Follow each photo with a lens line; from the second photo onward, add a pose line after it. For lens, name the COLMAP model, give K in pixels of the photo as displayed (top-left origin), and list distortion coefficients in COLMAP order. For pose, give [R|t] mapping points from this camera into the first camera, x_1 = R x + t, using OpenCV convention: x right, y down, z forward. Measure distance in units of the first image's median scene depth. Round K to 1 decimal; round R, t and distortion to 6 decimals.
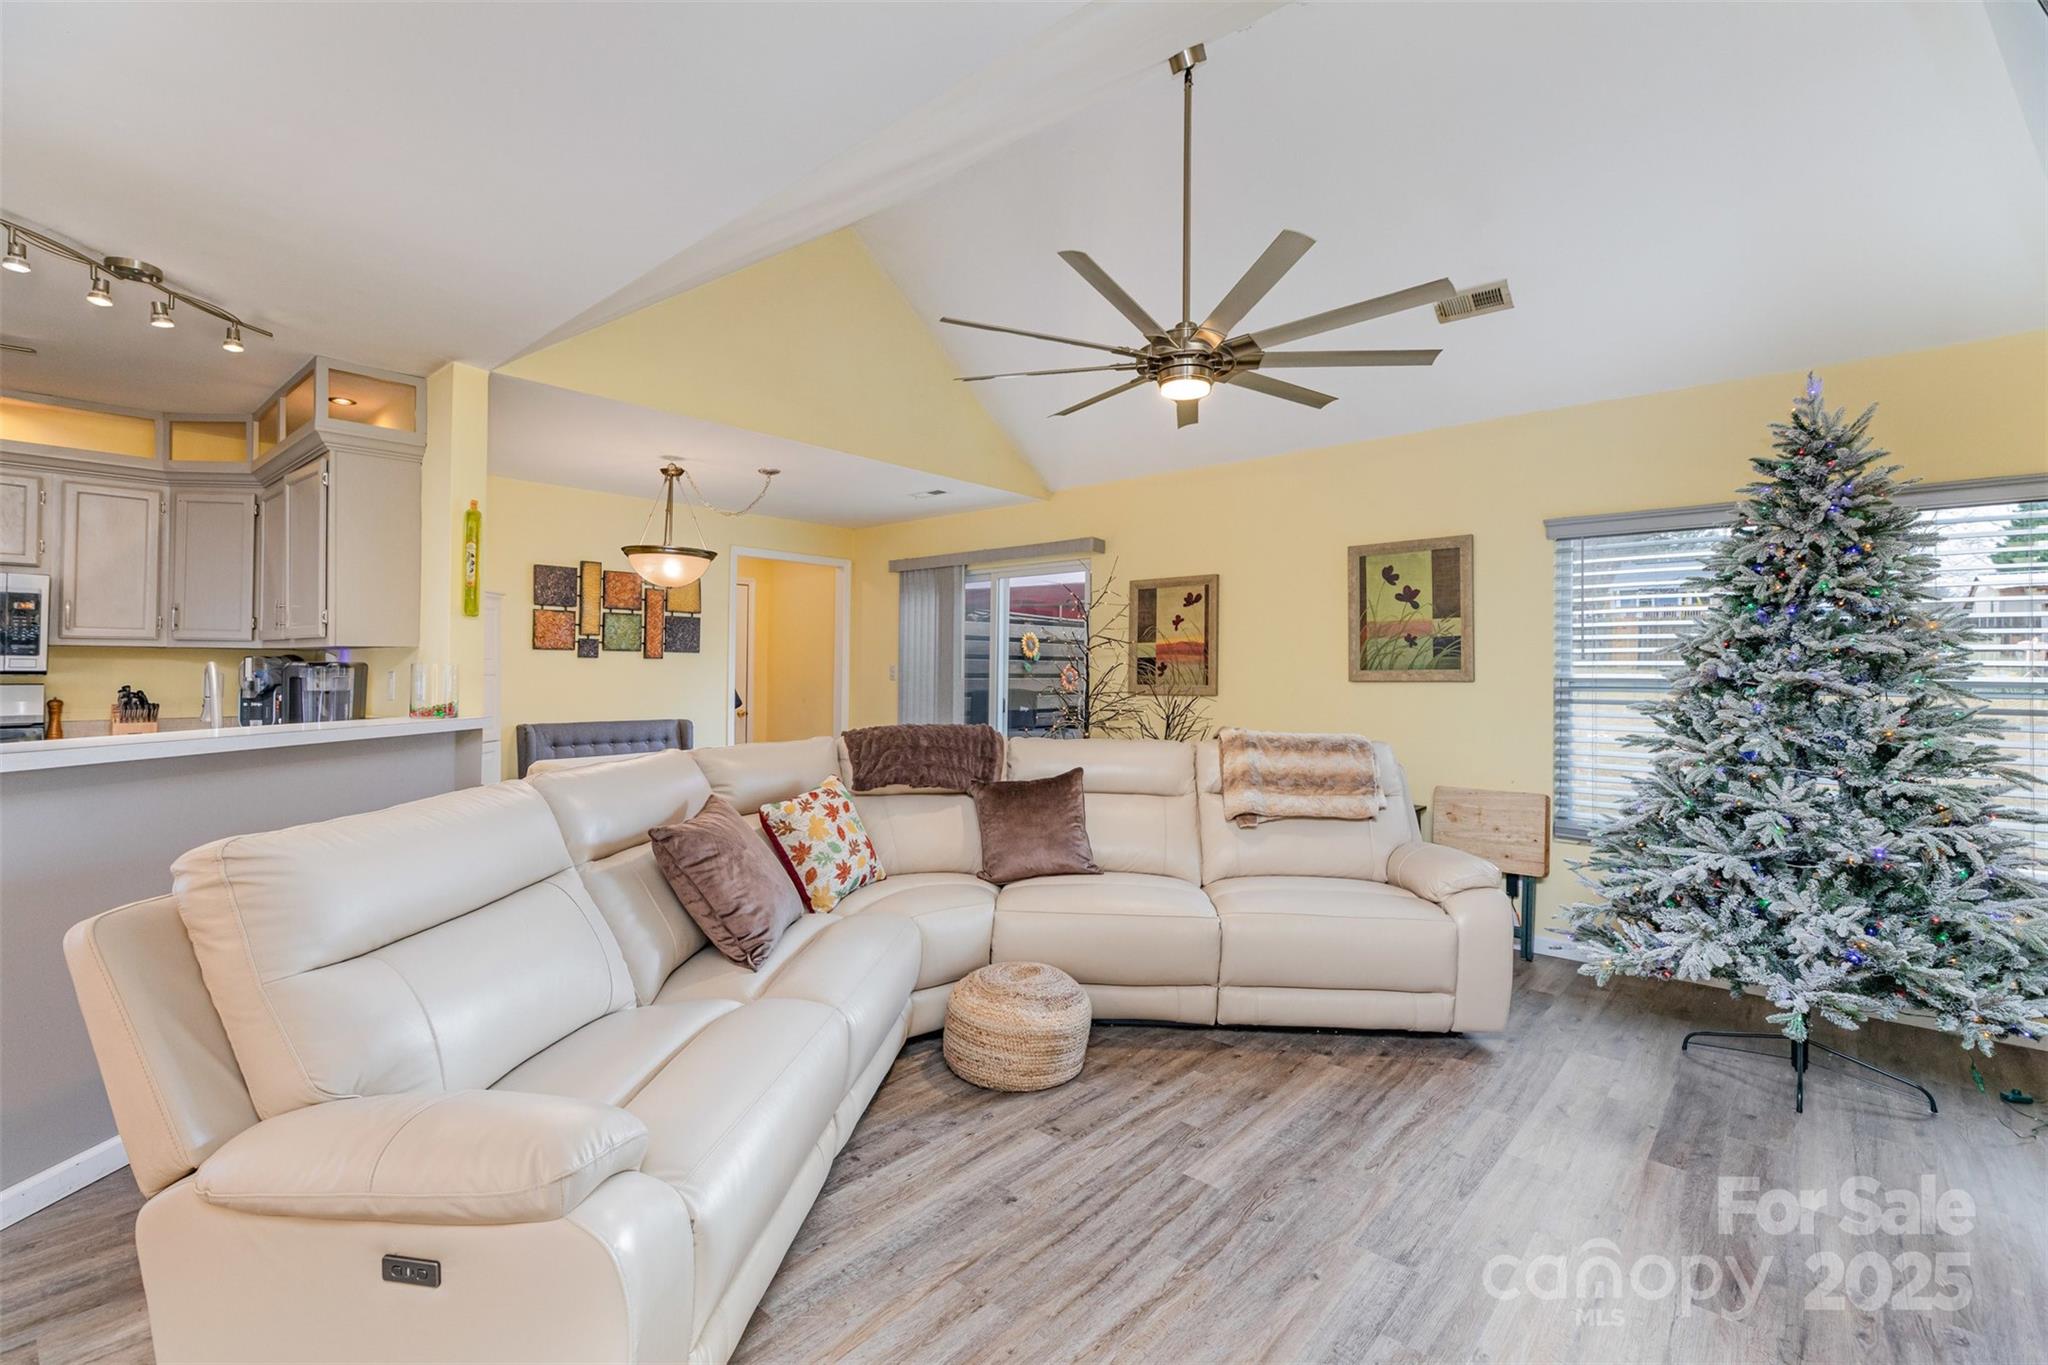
lens RADIAL K [[929.0, 0, 1023.4], [0, 929.0, 660.3], [0, 0, 1]] dist [0.014767, 0.000118]
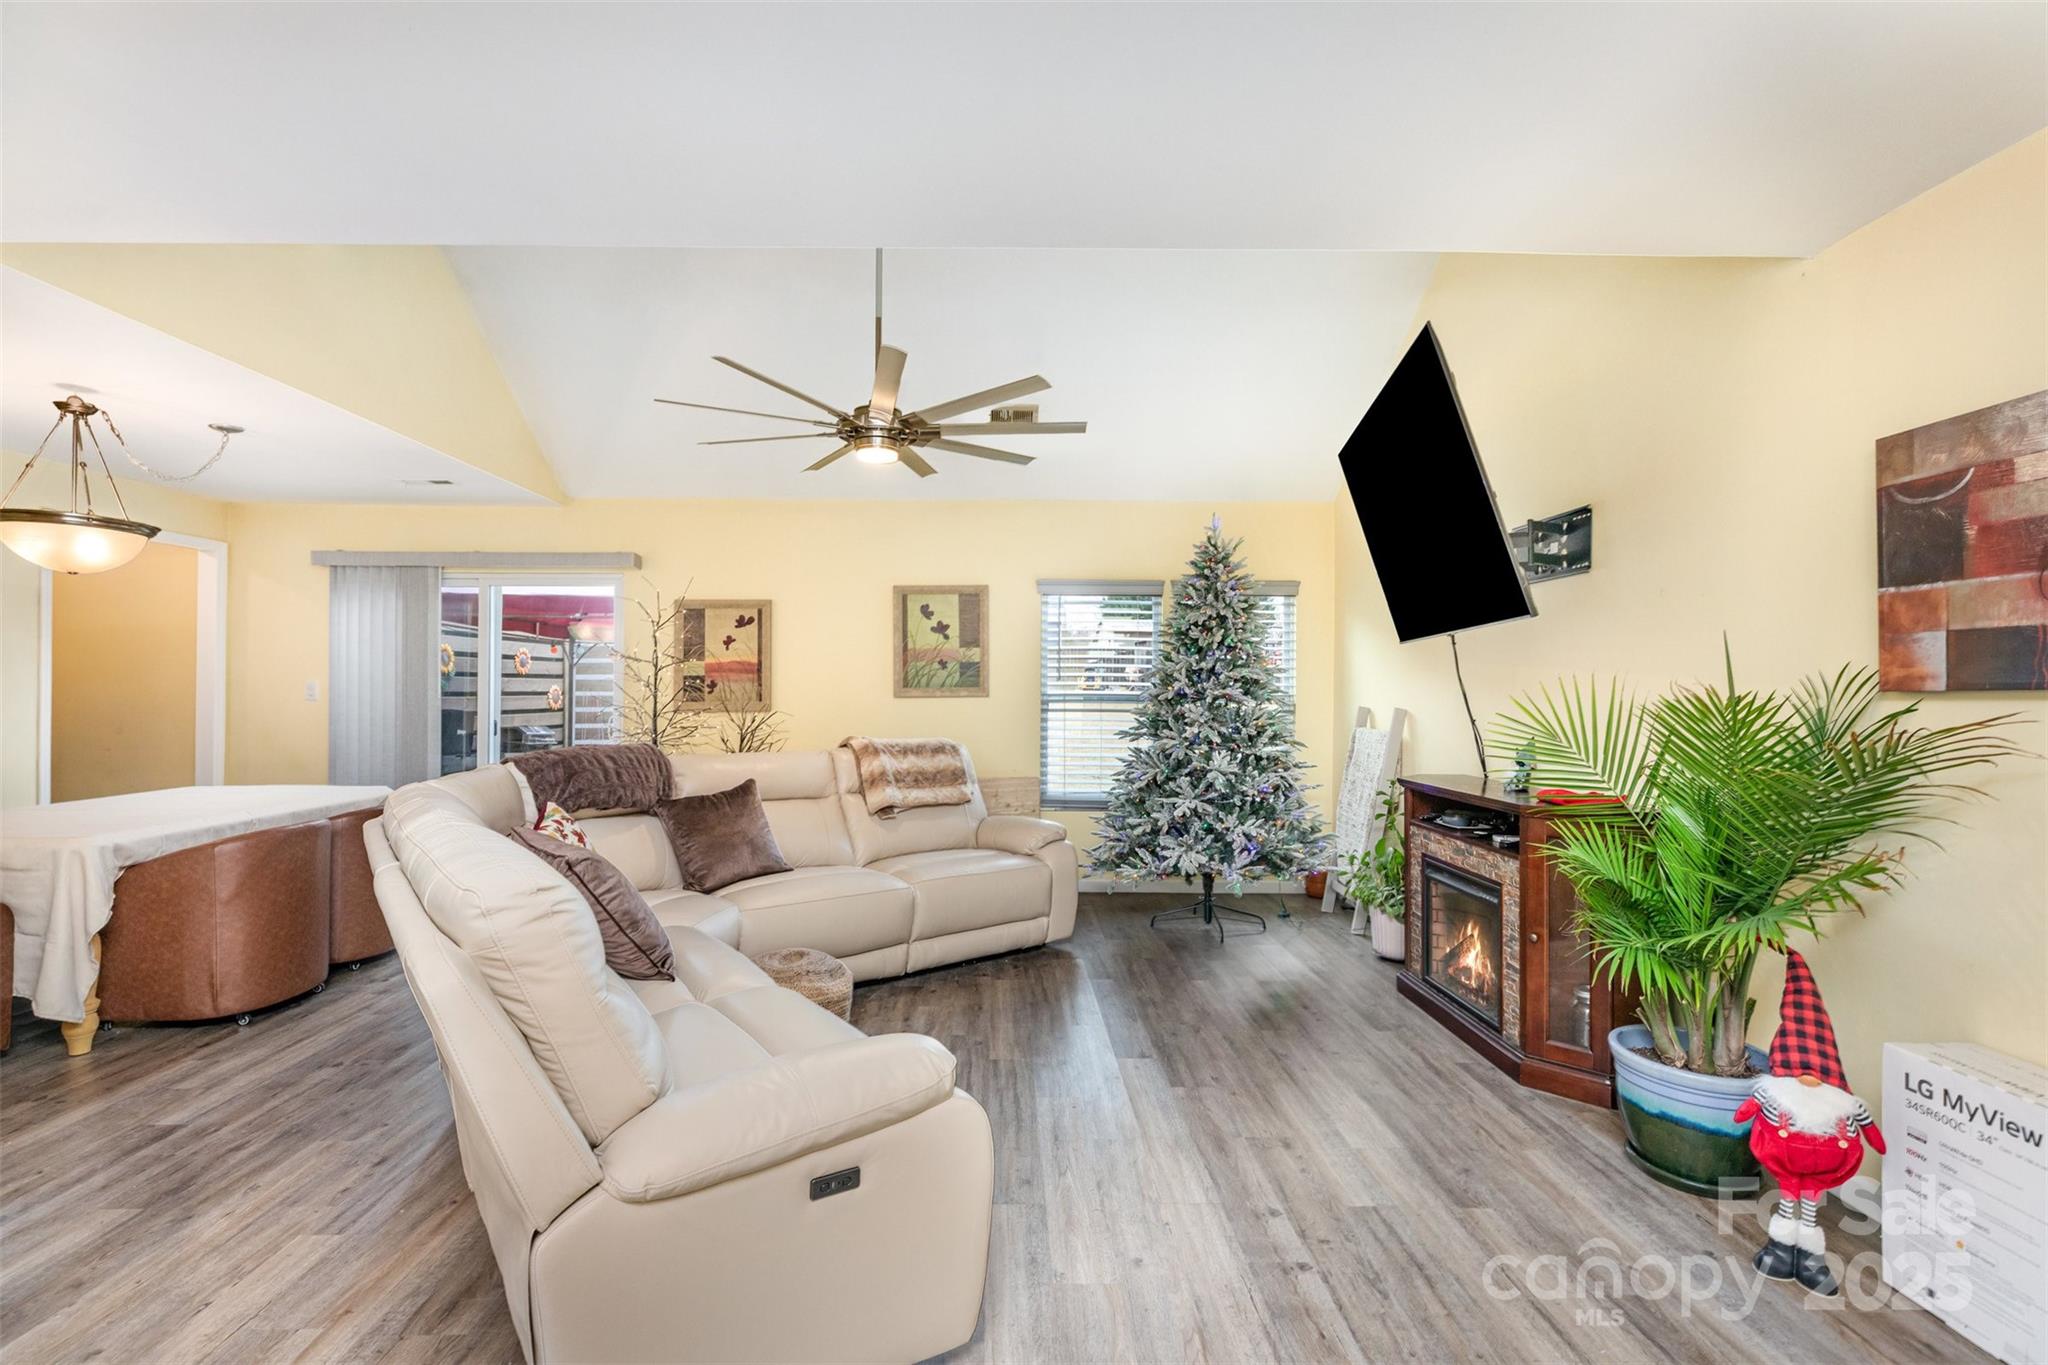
lens RADIAL K [[929.0, 0, 1031.1], [0, 929.0, 696.8], [0, 0, 1]] dist [0.014767, 0.000118]
pose [[0.742221, -0.008538, 0.670101, -0.369645], [-0.007755, 0.999742, 0.021328, -0.005524], [-0.670110, -0.021027, 0.741964, -0.020424]]
